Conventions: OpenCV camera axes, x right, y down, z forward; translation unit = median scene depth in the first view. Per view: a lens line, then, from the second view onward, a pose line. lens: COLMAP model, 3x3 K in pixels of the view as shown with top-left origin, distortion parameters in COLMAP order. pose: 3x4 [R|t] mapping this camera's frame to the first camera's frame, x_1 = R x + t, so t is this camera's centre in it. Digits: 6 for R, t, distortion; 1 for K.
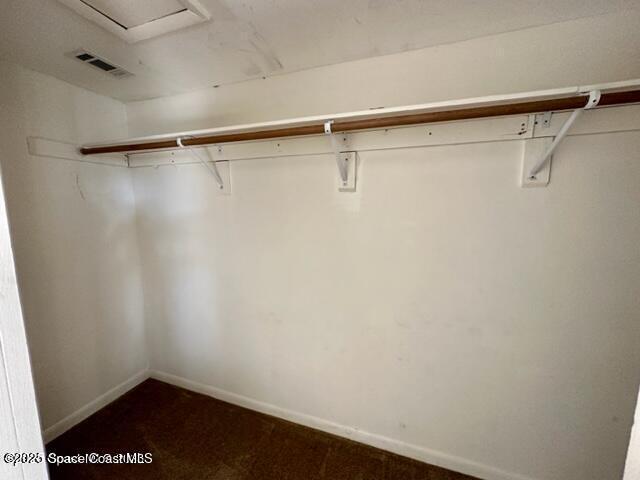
lens RADIAL K [[255.0, 0, 318.6], [0, 255.0, 241.5], [0, 0, 1]] dist [0.001589, -0.000107]
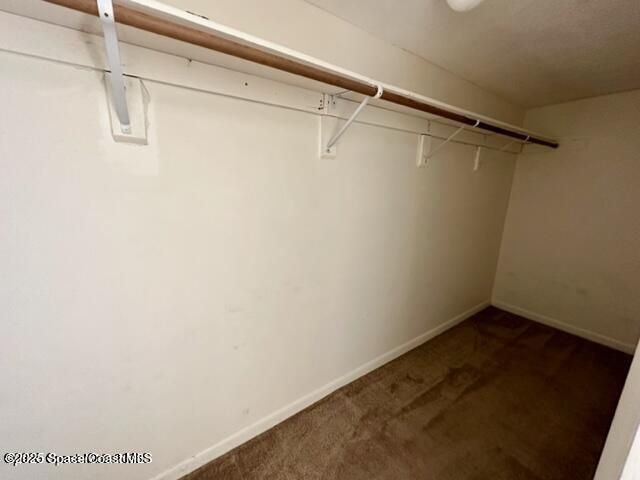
lens RADIAL K [[255.0, 0, 321.6], [0, 255.0, 239.1], [0, 0, 1]] dist [0.001589, -0.000107]
pose [[0.590561, -0.165574, 0.789824, -0.182071], [0.083053, 0.985999, 0.144599, -0.017882], [-0.802708, -0.019797, 0.596044, 0.302472]]
